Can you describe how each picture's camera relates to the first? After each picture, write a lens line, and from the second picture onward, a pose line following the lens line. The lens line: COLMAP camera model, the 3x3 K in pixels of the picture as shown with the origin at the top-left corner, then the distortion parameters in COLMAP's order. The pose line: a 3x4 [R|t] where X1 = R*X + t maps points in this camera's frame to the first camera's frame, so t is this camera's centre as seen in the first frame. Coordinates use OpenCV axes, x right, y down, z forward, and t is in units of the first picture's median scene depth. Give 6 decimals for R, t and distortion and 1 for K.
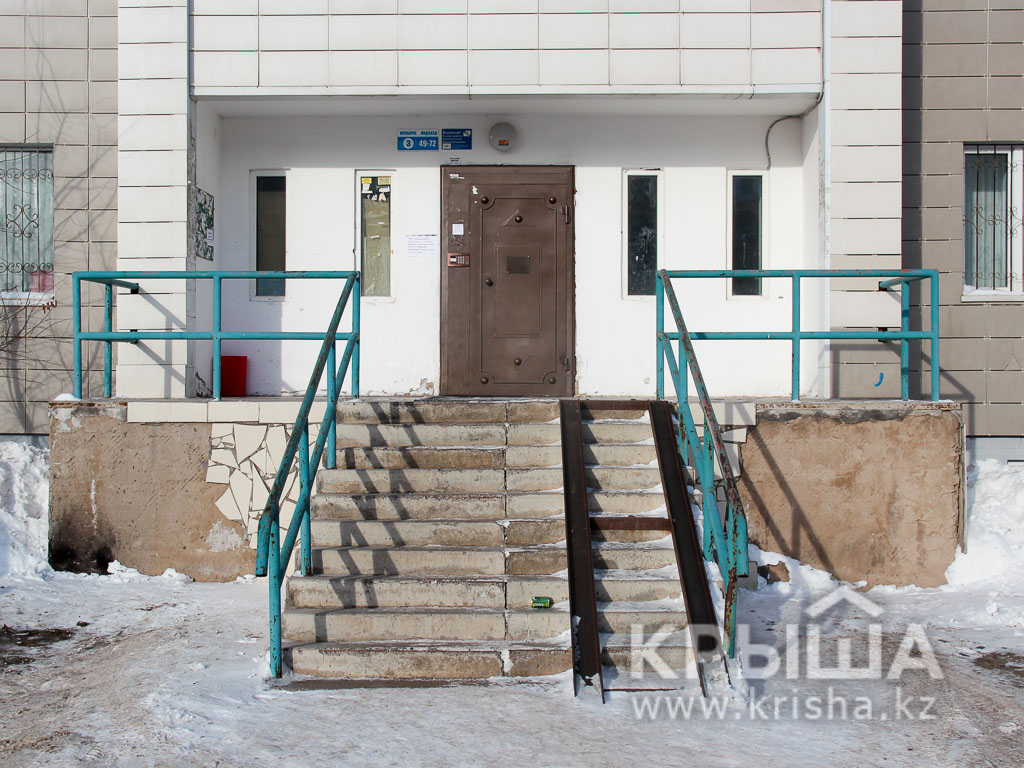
lens RADIAL K [[1492.0, 0, 511.6], [0, 1492.0, 383.3], [0, 0, 1]] dist [0.027733, 0.000000]
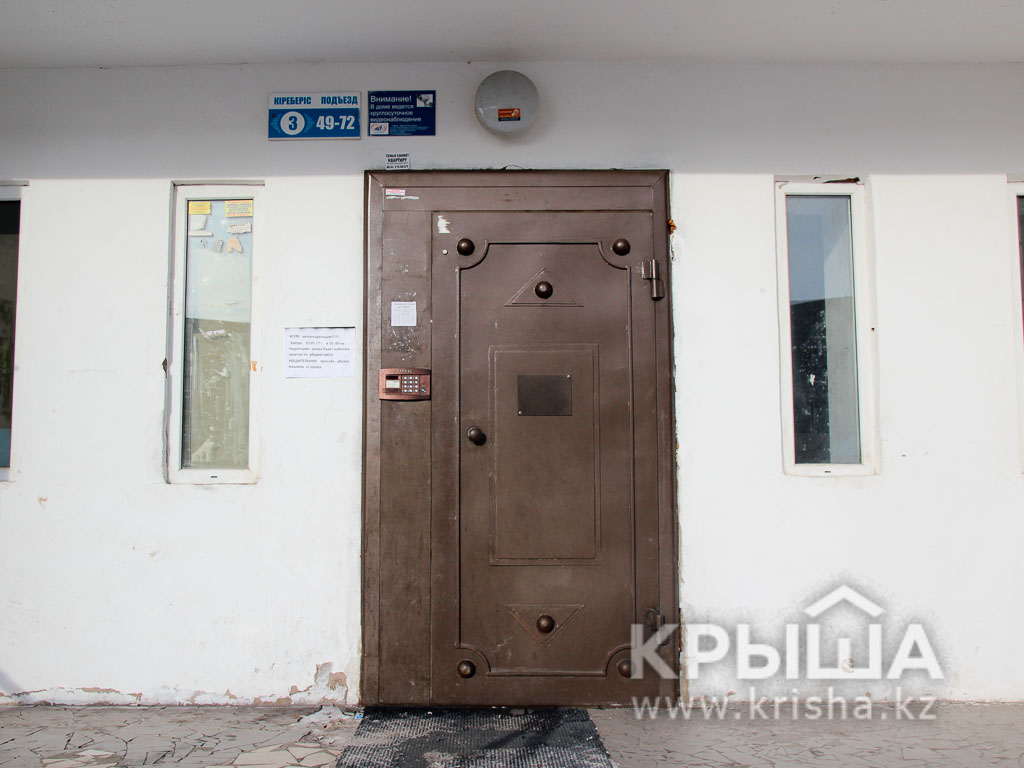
lens RADIAL K [[920.5, 0, 510.7], [0, 920.5, 386.0], [0, 0, 1]] dist [-0.017713, -0.003567]
pose [[0.999010, -0.004436, 0.044270, -0.016881], [0.007862, 0.996961, -0.077509, -0.061337], [-0.043791, 0.077780, 0.996008, 0.733958]]
